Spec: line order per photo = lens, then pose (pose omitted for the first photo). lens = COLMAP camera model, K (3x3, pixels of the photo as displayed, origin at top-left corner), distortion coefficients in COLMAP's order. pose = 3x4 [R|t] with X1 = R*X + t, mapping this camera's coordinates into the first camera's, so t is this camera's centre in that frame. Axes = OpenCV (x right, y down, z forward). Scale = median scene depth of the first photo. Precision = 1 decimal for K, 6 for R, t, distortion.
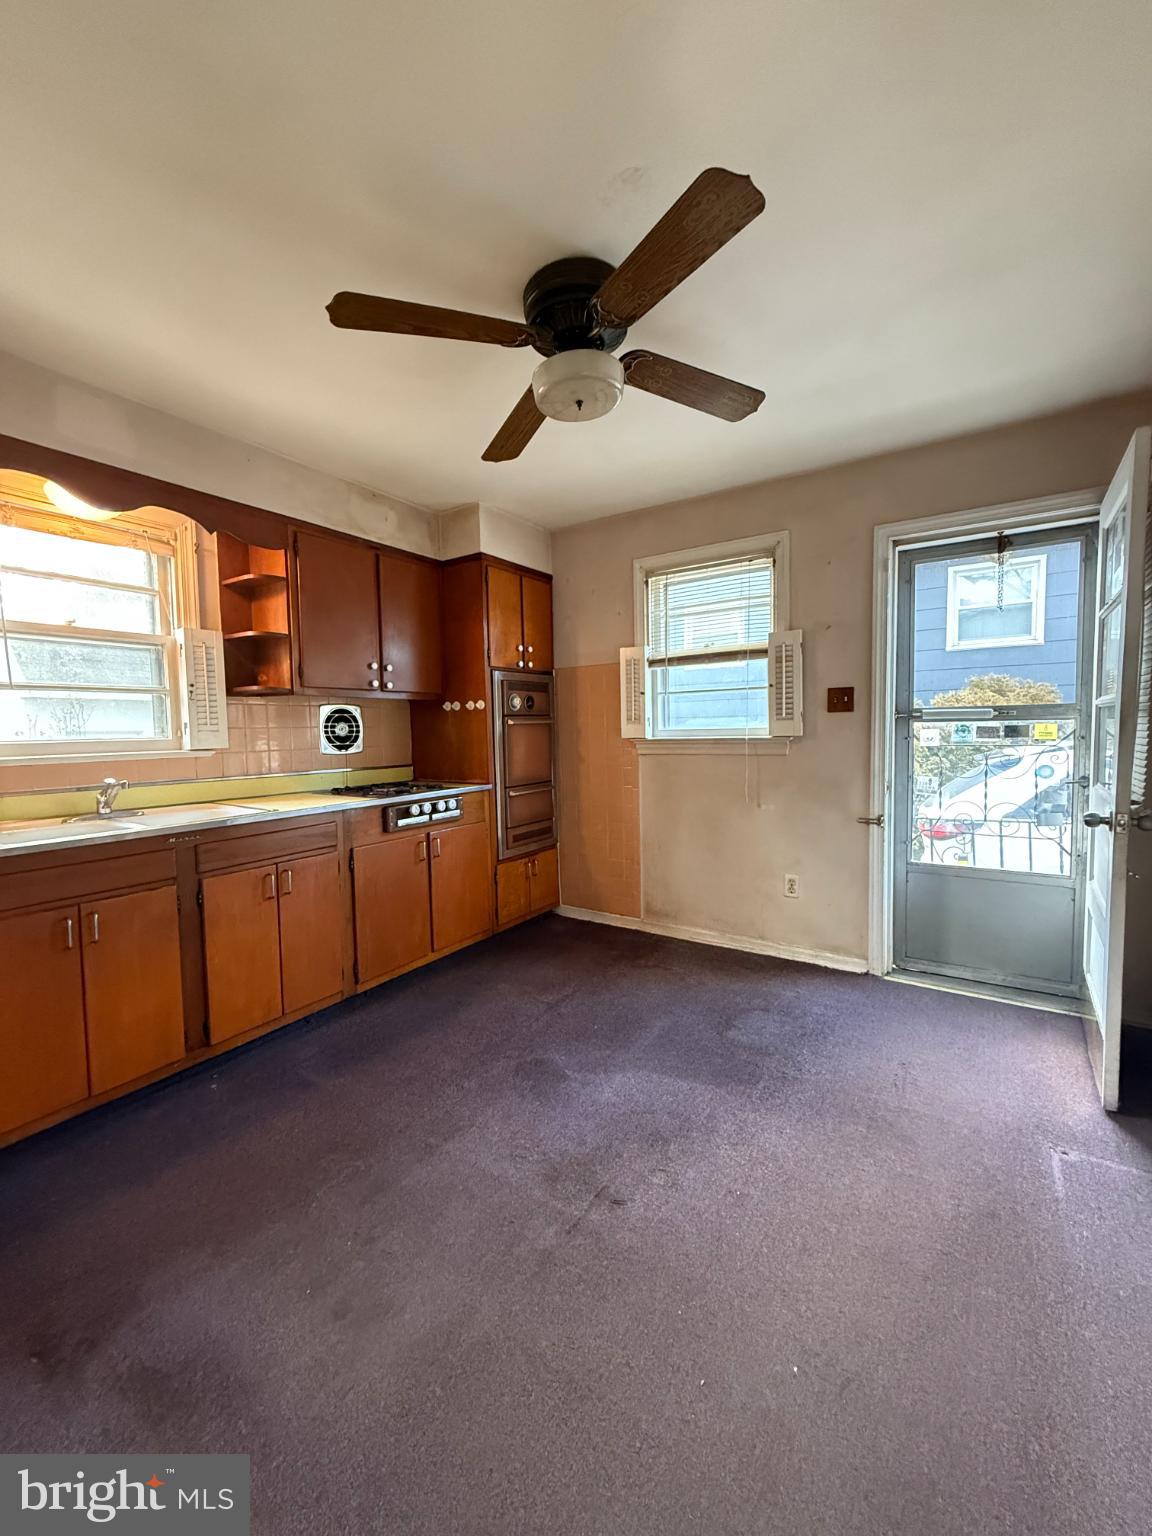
lens RADIAL K [[621.8, 0, 576.0], [0, 621.8, 768.0], [0, 0, 1]] dist [-0.000729, -0.000070]
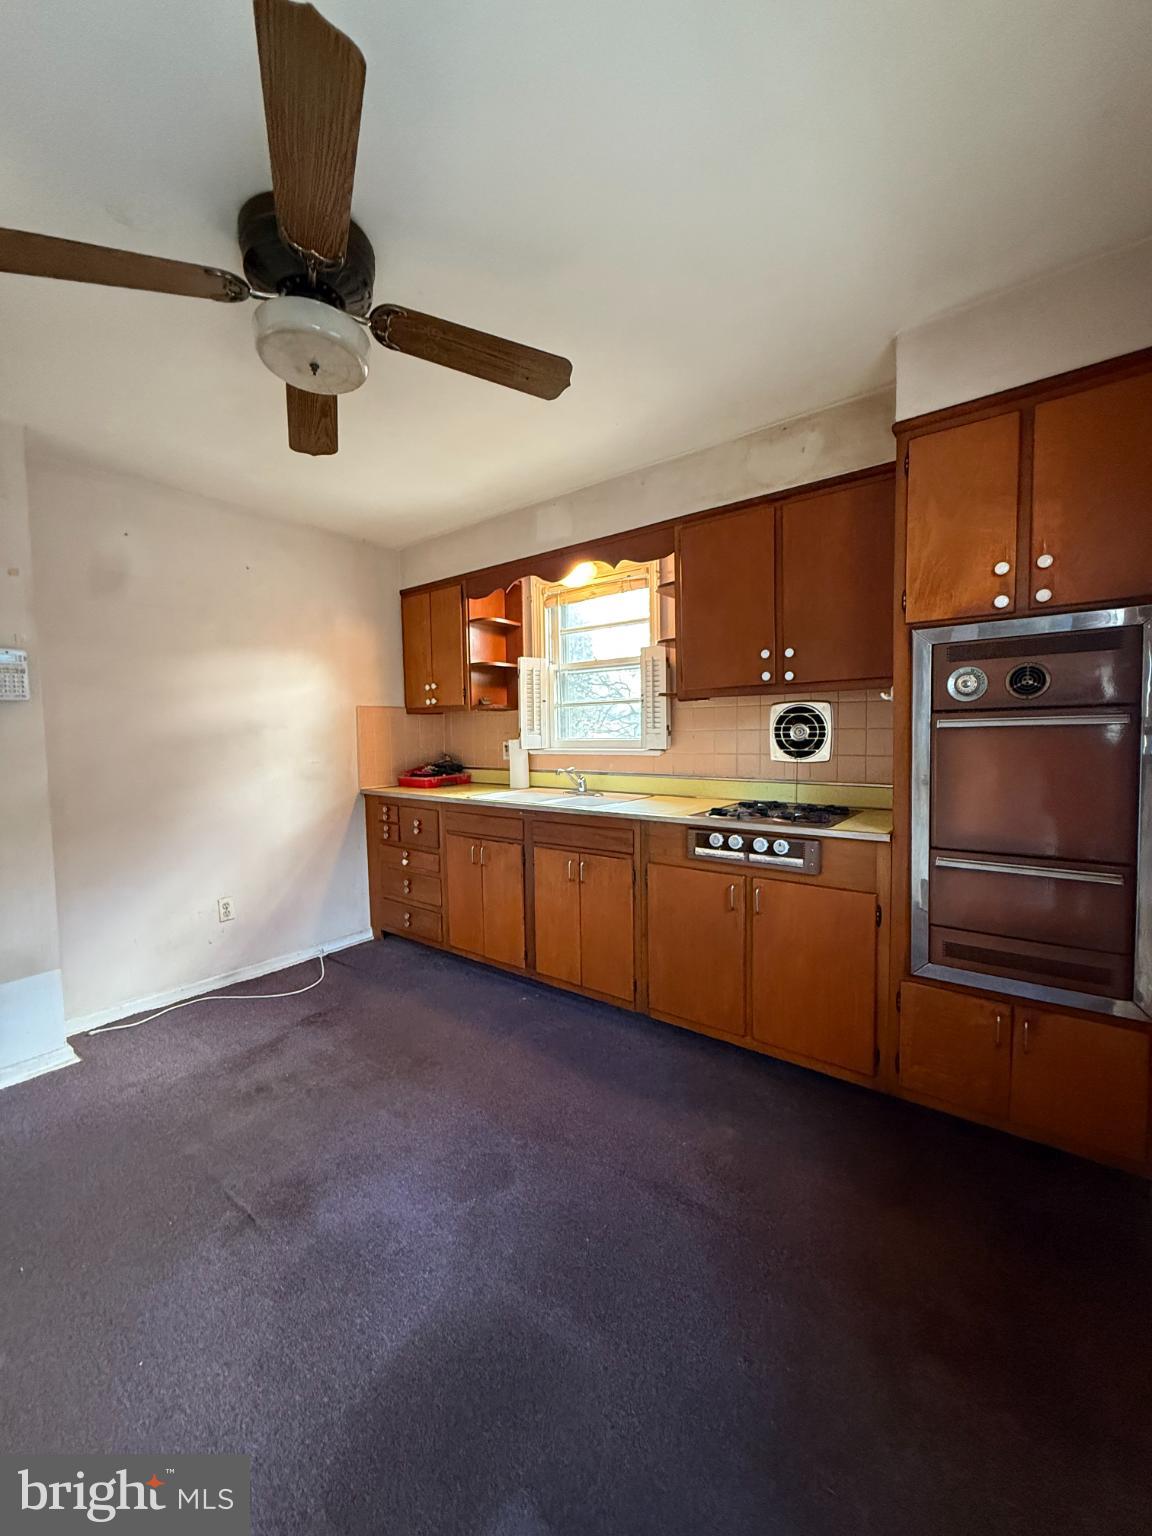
lens RADIAL K [[614.1, 0, 576.0], [0, 614.1, 768.0], [0, 0, 1]] dist [-0.000226, 0.000067]
pose [[-0.087701, 0.081772, -0.992785, 0.459752], [-0.045253, 0.995269, 0.085974, -0.072441], [0.995118, 0.052466, -0.083585, 0.789889]]
